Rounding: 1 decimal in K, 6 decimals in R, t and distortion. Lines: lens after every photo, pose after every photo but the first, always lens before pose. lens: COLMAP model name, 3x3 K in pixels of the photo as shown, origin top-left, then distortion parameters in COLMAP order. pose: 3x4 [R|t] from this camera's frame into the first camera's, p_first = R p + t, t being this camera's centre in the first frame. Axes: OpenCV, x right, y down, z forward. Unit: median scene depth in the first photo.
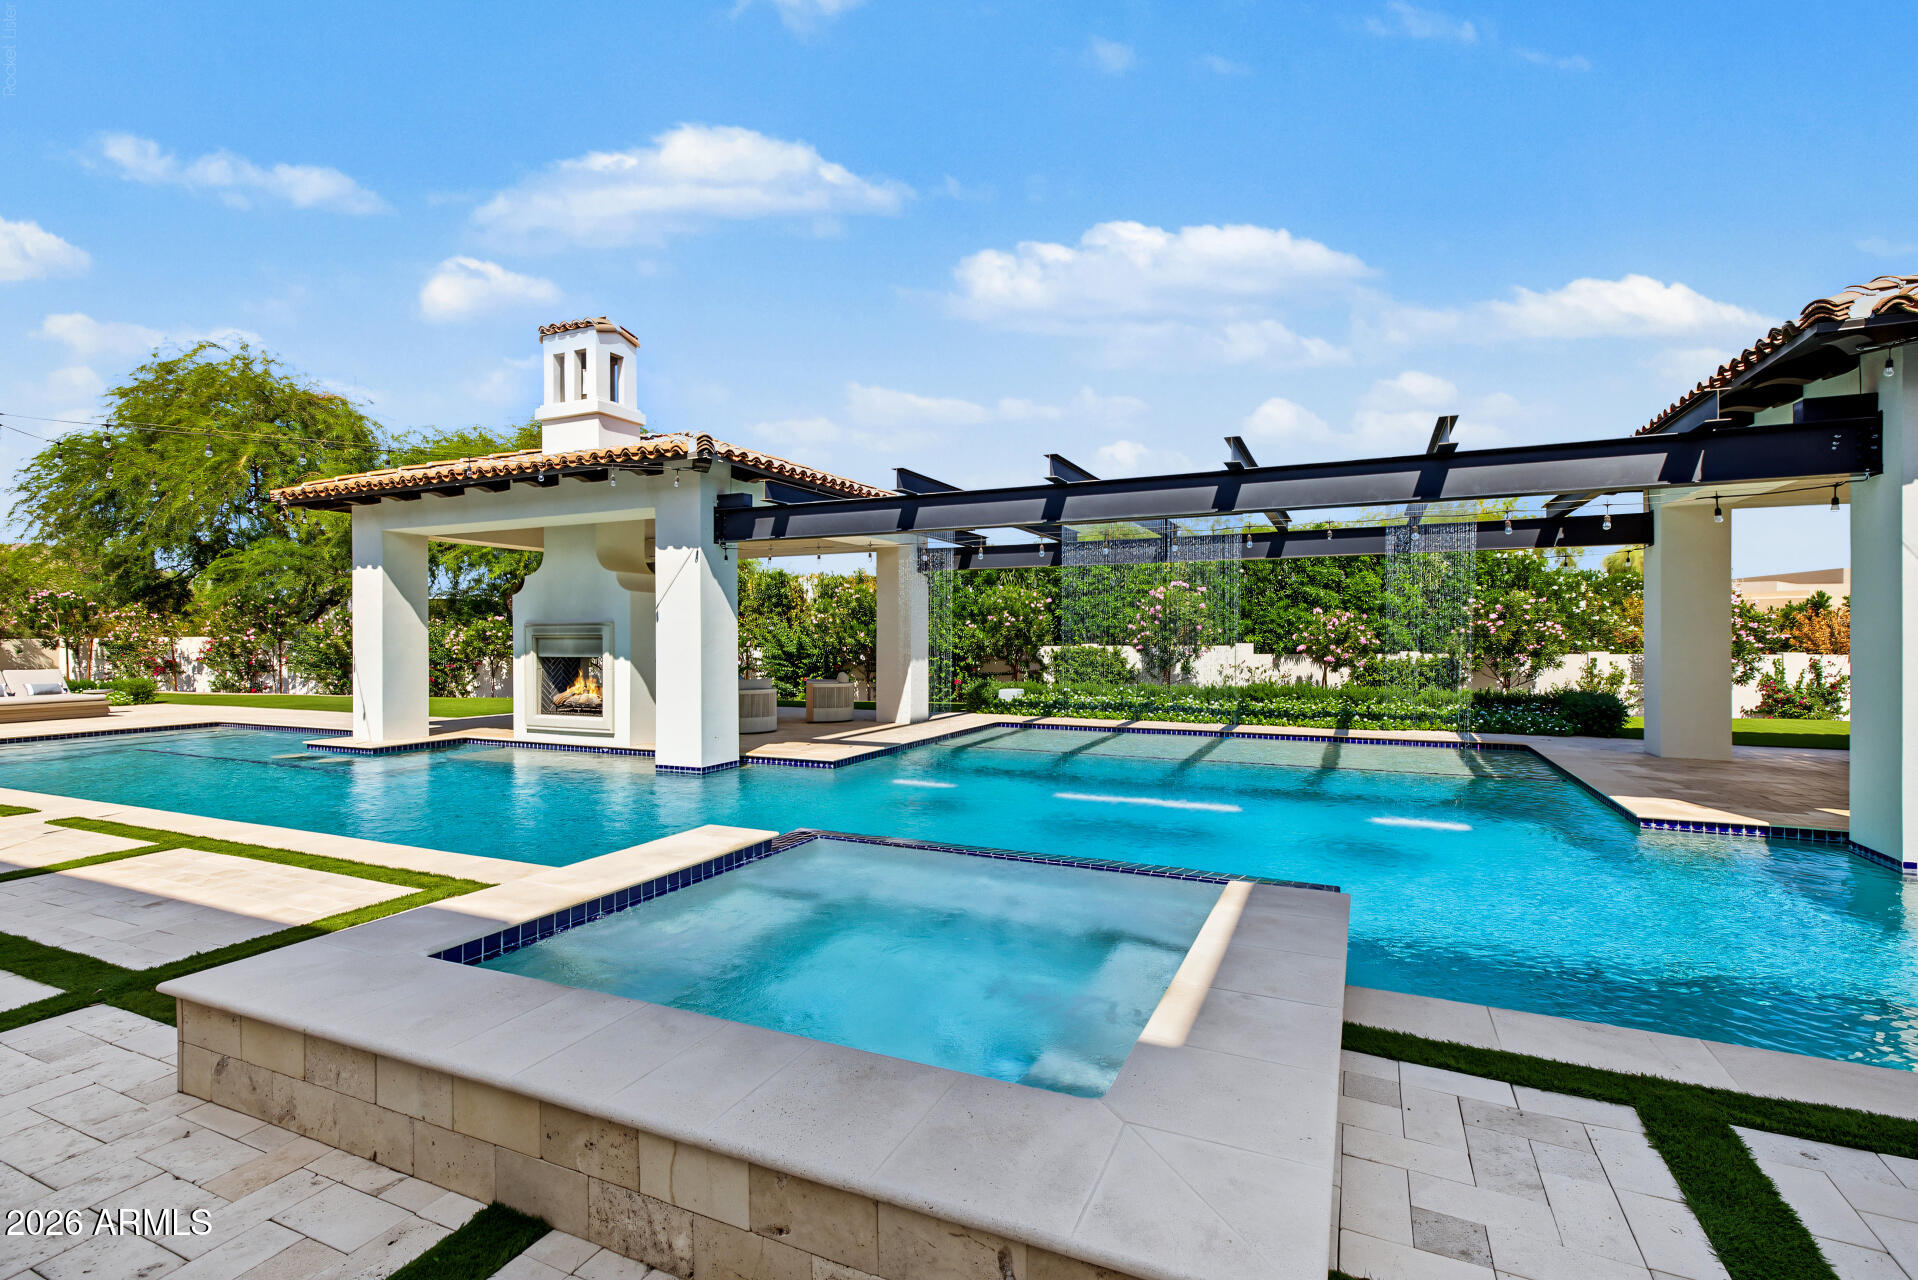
lens RADIAL K [[873.0, 0, 965.8], [0, 873.0, 639.7], [0, 0, 1]] dist [0.003006, 0.000281]
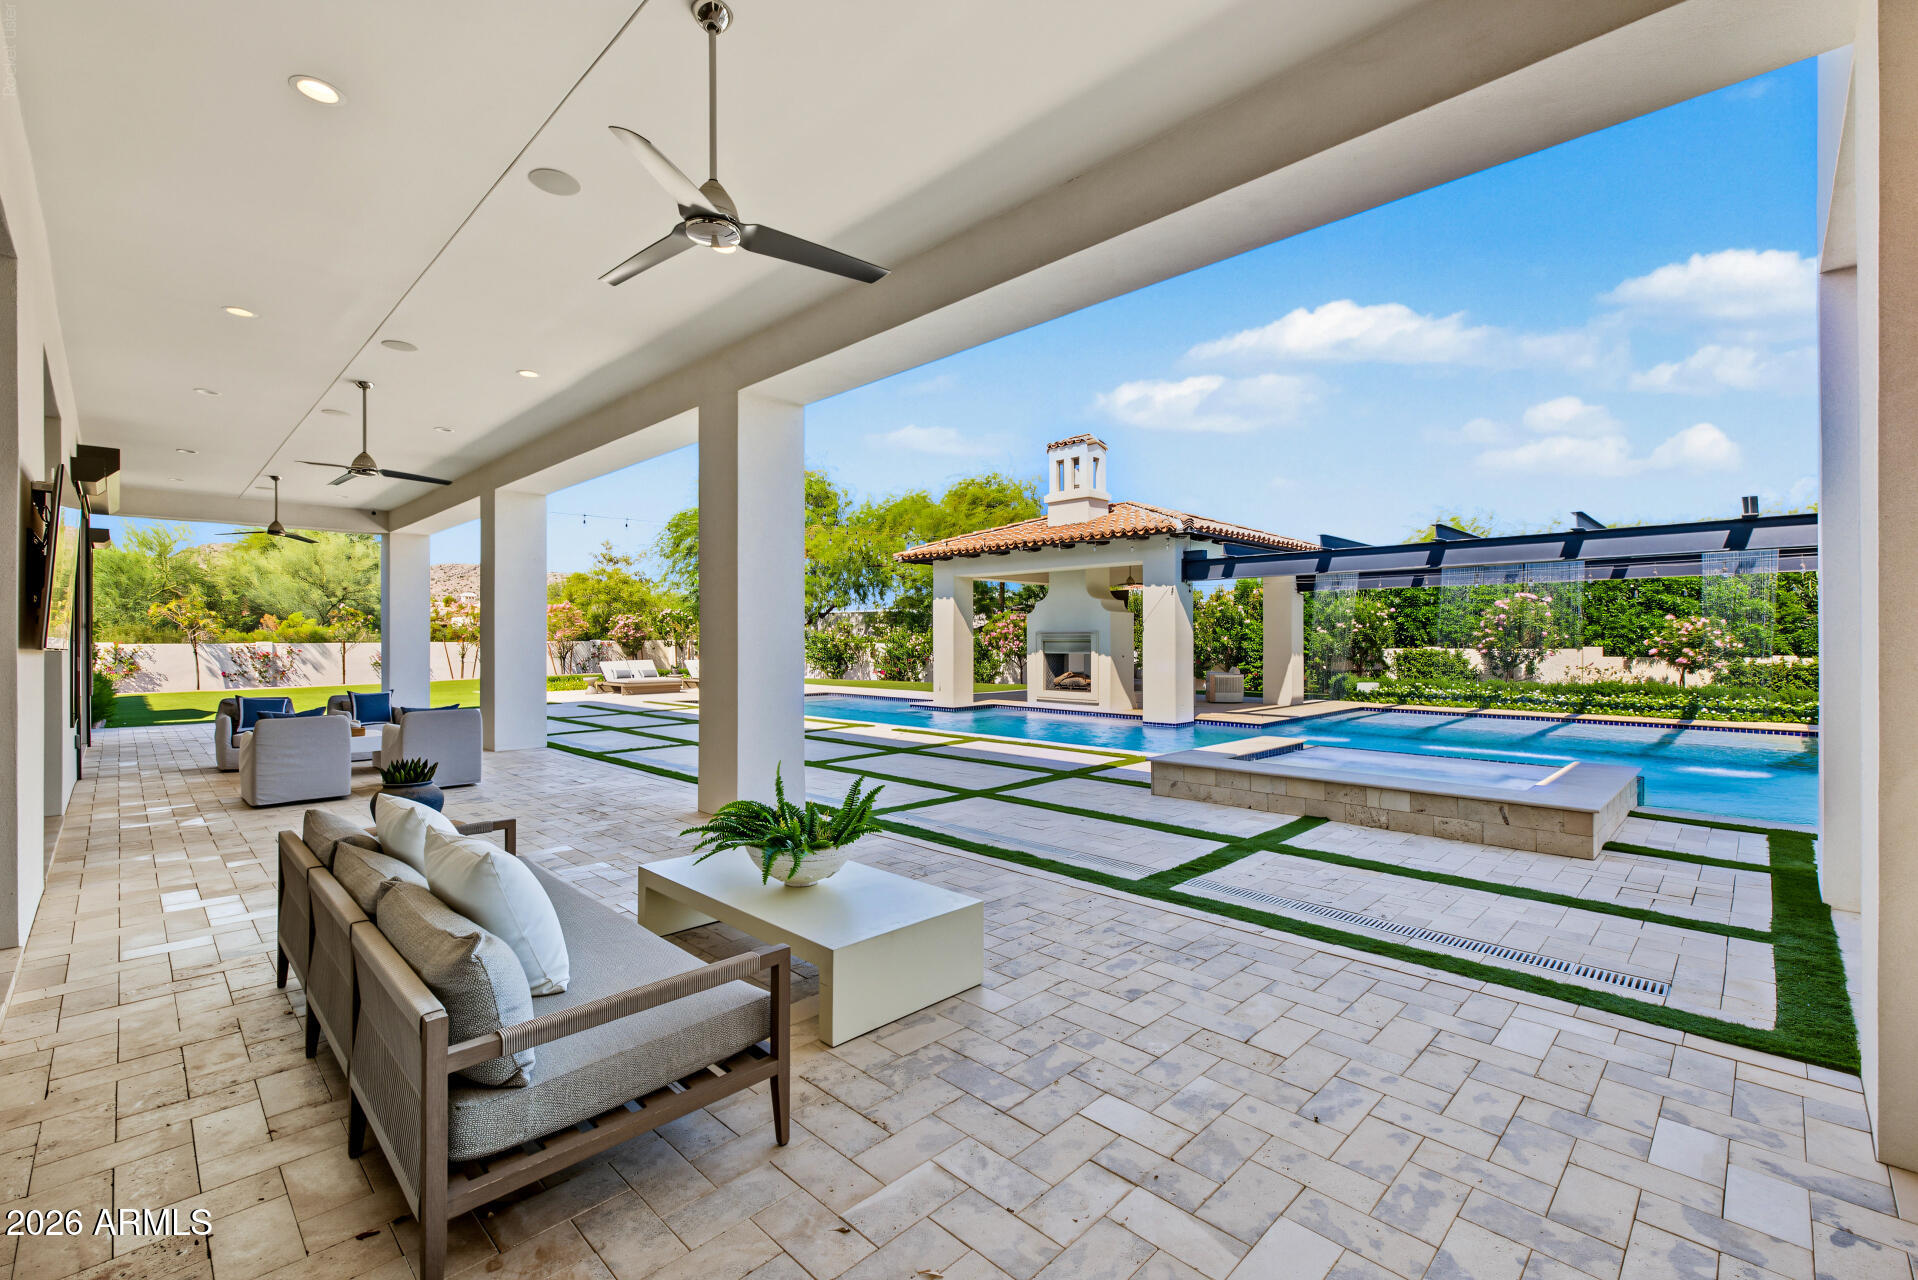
lens RADIAL K [[823.1, 0, 953.5], [0, 823.1, 637.5], [0, 0, 1]] dist [-0.000079, -0.000038]
pose [[0.937414, 0.000527, -0.348217, -0.102924], [-0.002268, 0.999987, -0.004591, -0.001677], [0.348210, 0.005093, 0.937403, -0.348533]]
